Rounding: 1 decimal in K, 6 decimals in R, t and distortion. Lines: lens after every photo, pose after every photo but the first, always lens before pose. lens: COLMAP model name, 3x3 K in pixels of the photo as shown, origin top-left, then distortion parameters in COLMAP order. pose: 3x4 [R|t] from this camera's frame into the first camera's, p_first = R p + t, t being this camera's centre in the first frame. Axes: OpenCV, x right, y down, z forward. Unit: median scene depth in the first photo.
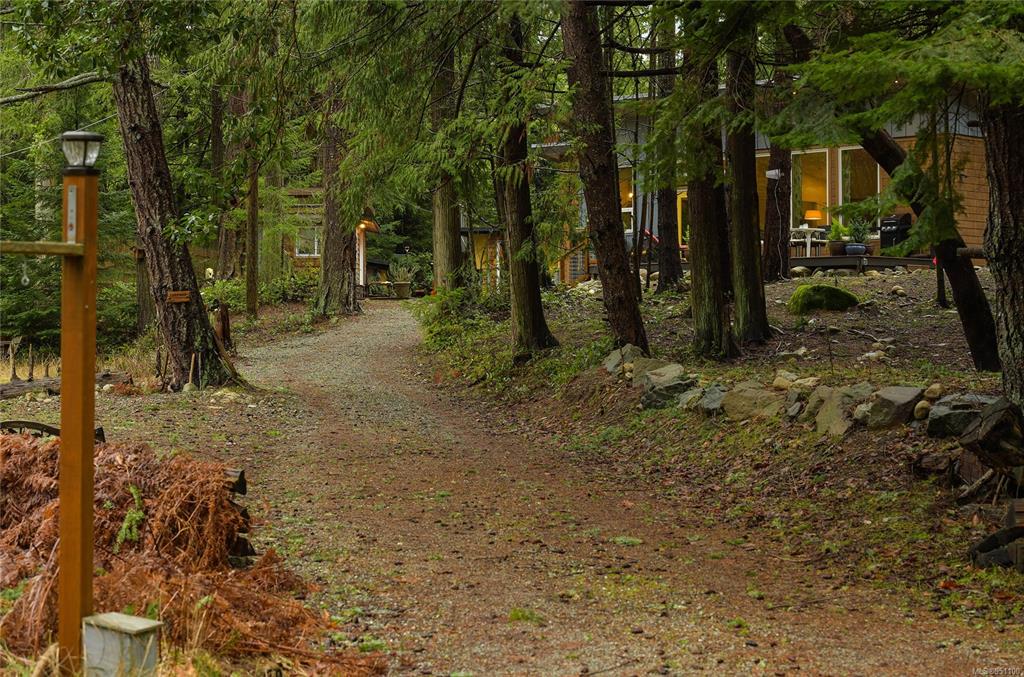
lens RADIAL K [[2088.8, 0, 512.3], [0, 2088.8, 338.2], [0, 0, 1]] dist [-0.047604, 0.000000]
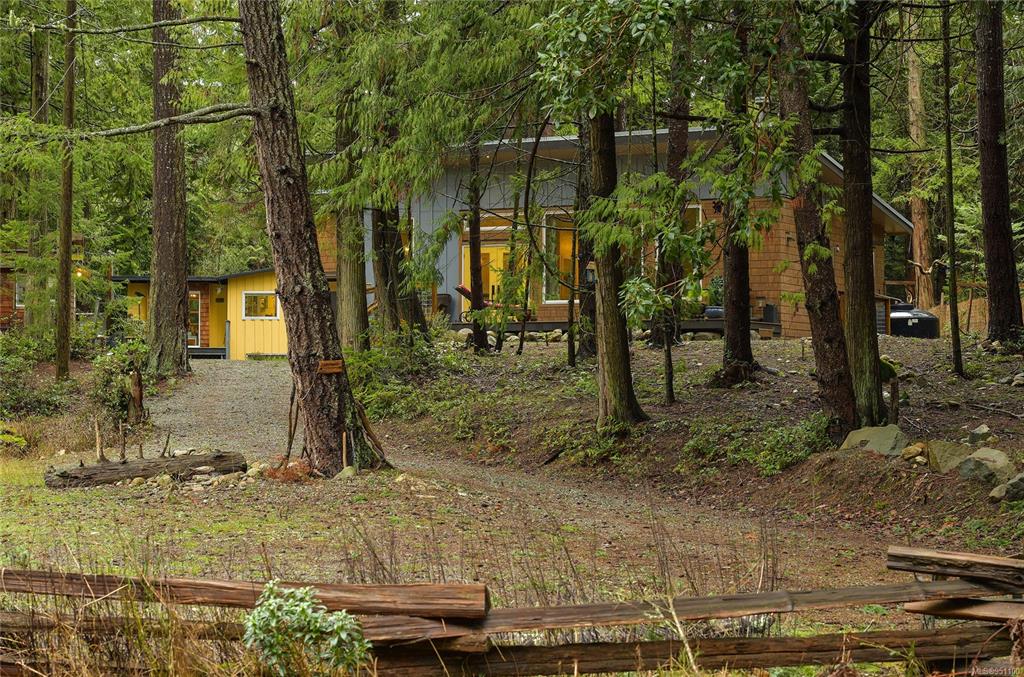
lens RADIAL K [[2088.8, 0, 511.8], [0, 2088.8, 337.8], [0, 0, 1]] dist [-0.047604, 0.000000]
pose [[0.956567, 0.012045, 0.291265, -0.340053], [-0.005516, 0.999715, -0.023227, -0.012133], [-0.291462, 0.020611, 0.956360, 0.147523]]
